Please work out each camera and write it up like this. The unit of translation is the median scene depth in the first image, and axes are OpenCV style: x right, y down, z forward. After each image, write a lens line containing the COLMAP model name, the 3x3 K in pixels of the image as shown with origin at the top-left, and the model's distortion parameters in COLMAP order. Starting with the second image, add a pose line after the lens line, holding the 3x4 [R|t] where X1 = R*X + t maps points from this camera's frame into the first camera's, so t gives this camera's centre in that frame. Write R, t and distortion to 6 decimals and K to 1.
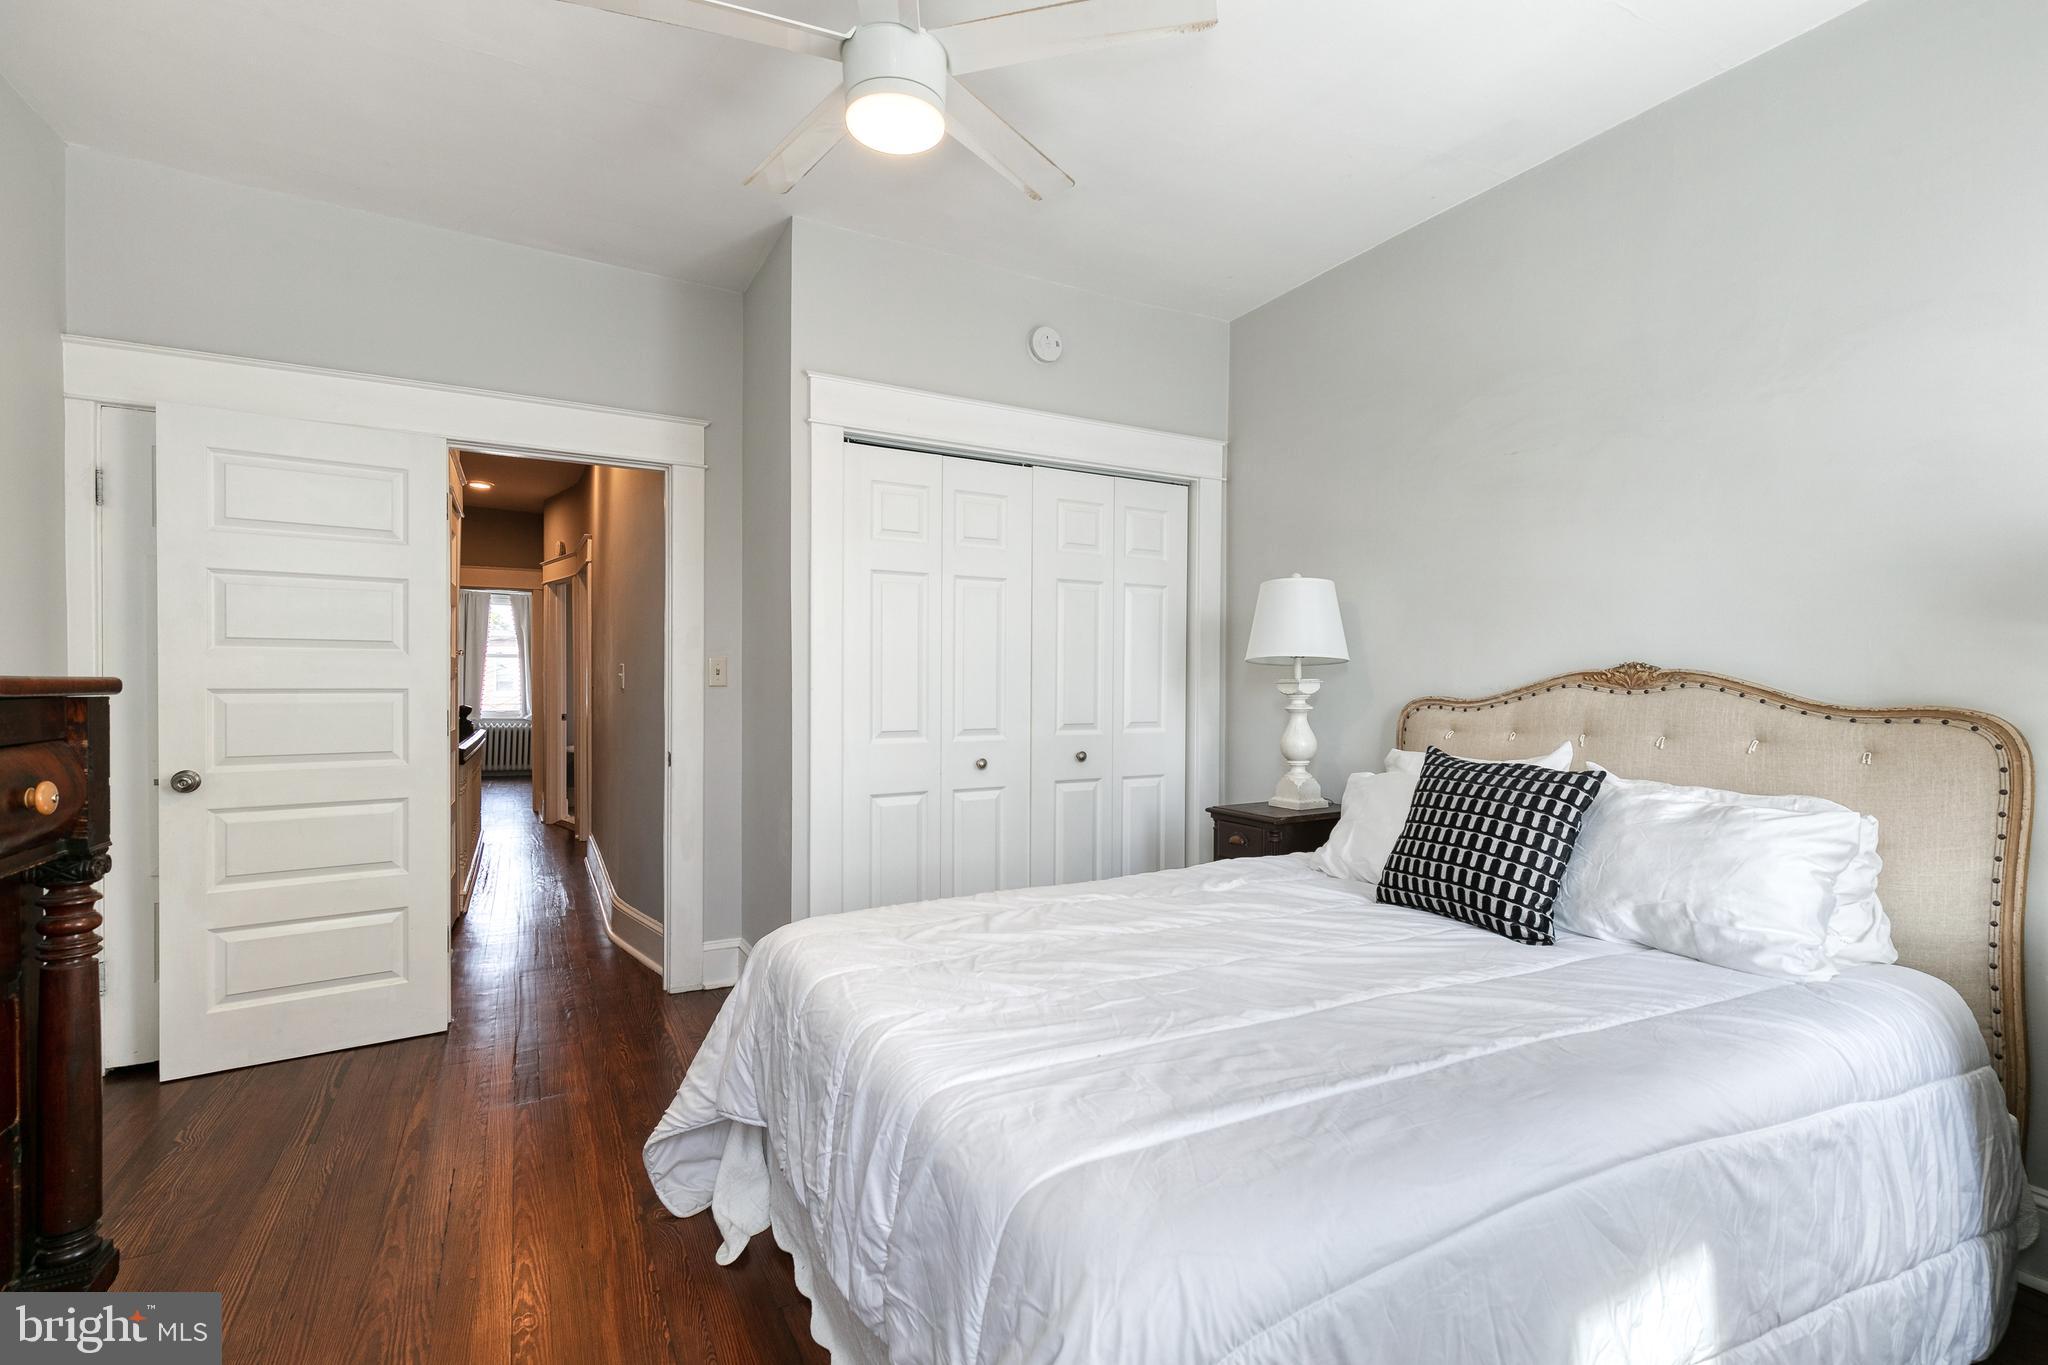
lens RADIAL K [[918.6, 0, 1040.3], [0, 918.6, 688.8], [0, 0, 1]] dist [0.015269, -0.000385]
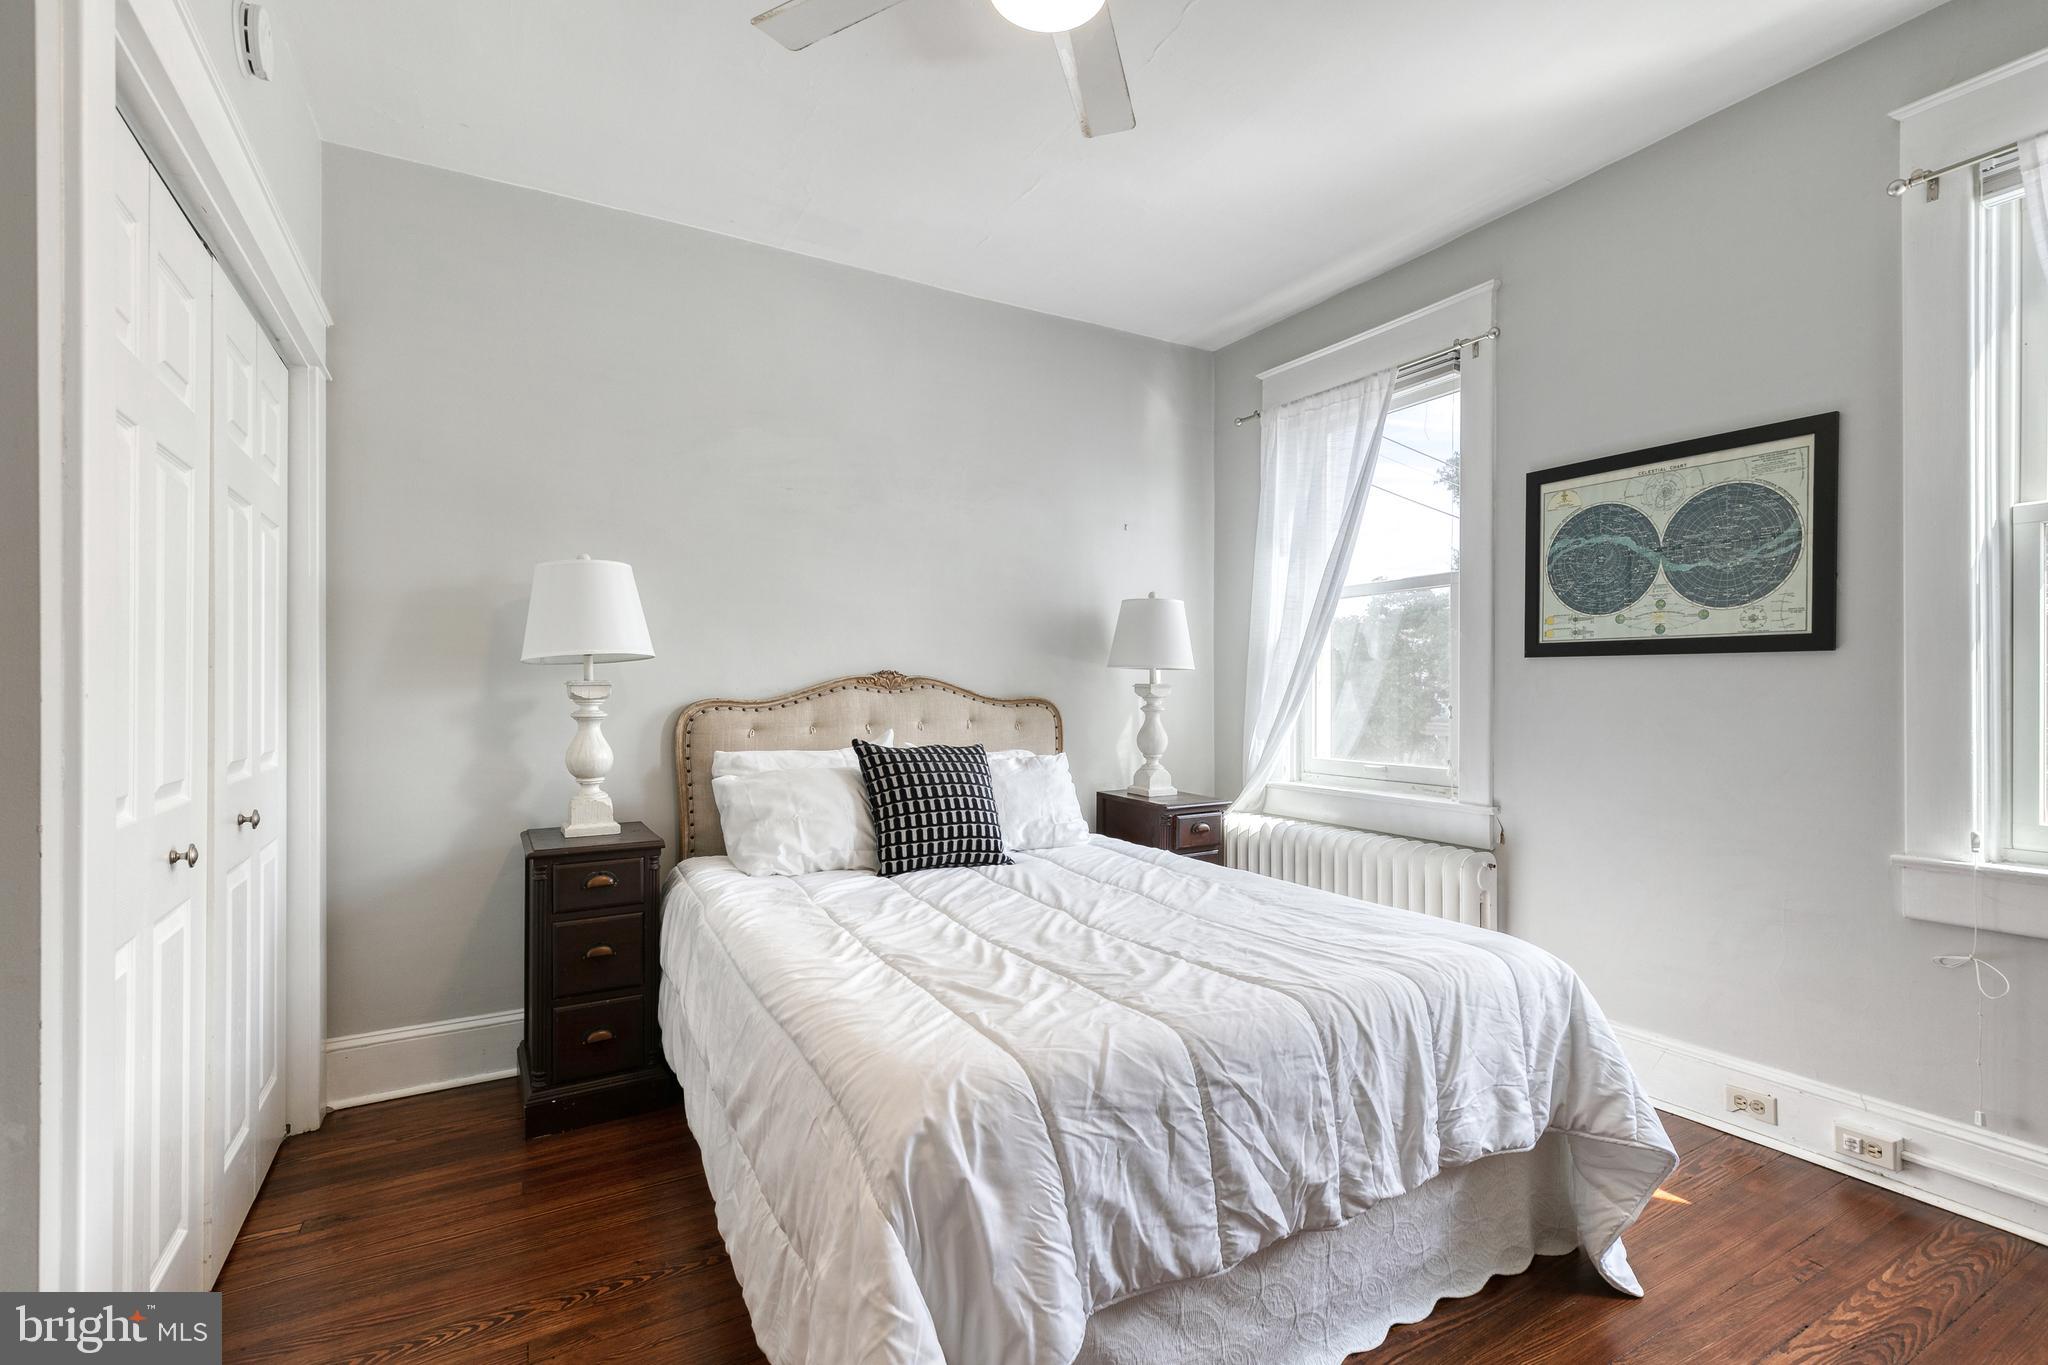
lens RADIAL K [[922.2, 0, 1042.5], [0, 922.2, 689.3], [0, 0, 1]] dist [0.008694, -0.002170]
pose [[-0.004254, -0.005131, 0.999978, -0.736058], [0.009923, 0.999937, 0.005173, -0.004850], [-0.999942, 0.009945, -0.004203, 0.765881]]
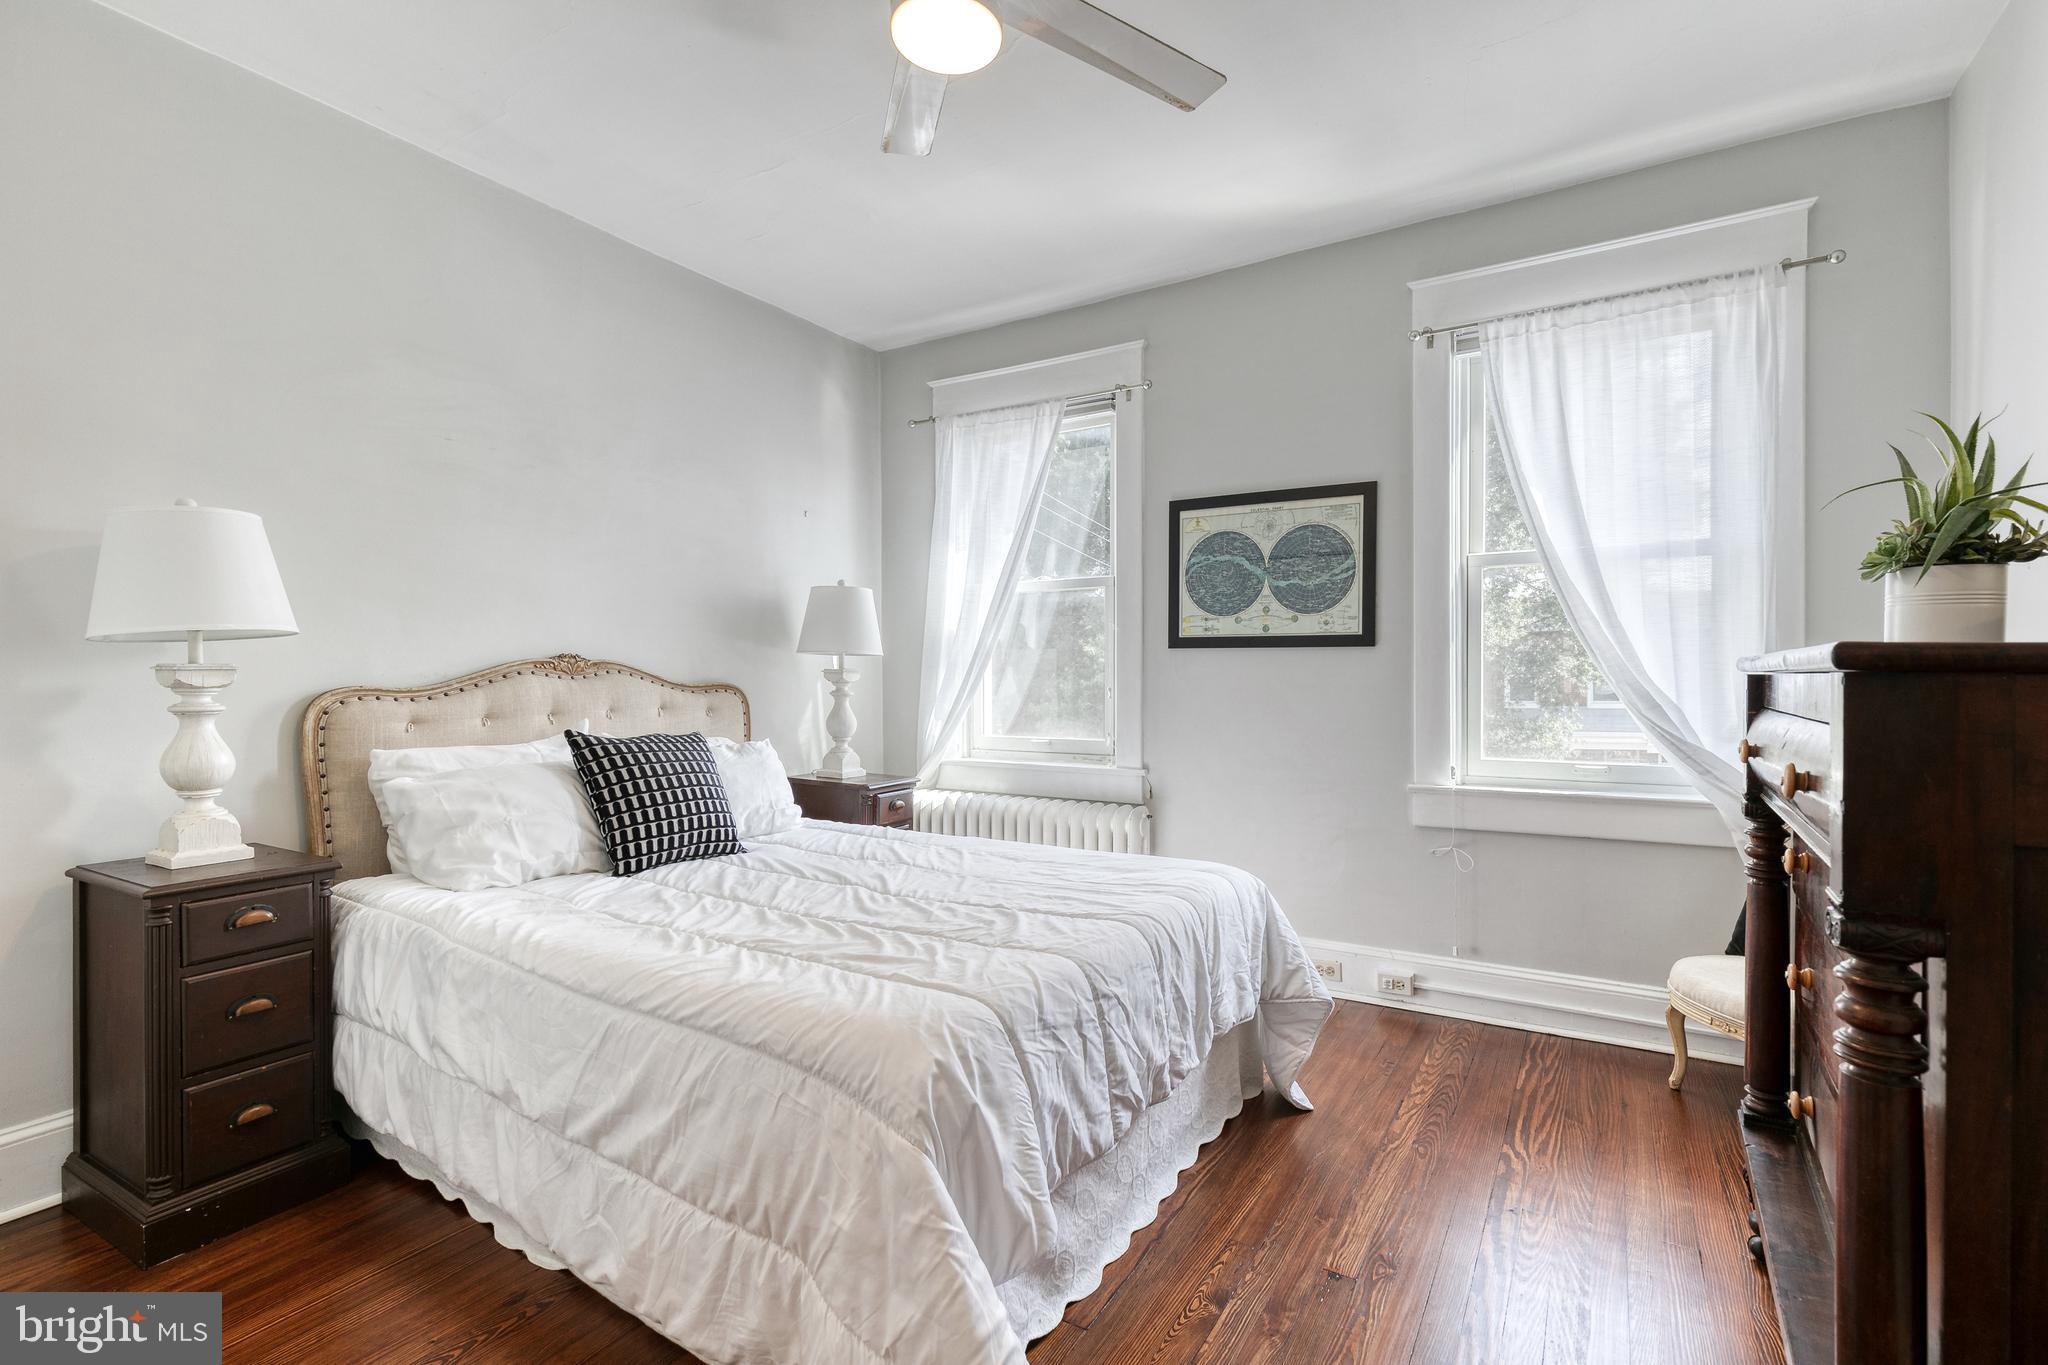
lens RADIAL K [[923.9, 0, 1035.7], [0, 923.9, 681.6], [0, 0, 1]] dist [0.009860, -0.000937]
pose [[-0.479453, -0.010597, 0.877503, -0.751186], [0.008158, 0.999830, 0.016532, -0.006466], [-0.877529, 0.015085, -0.479285, 1.034969]]
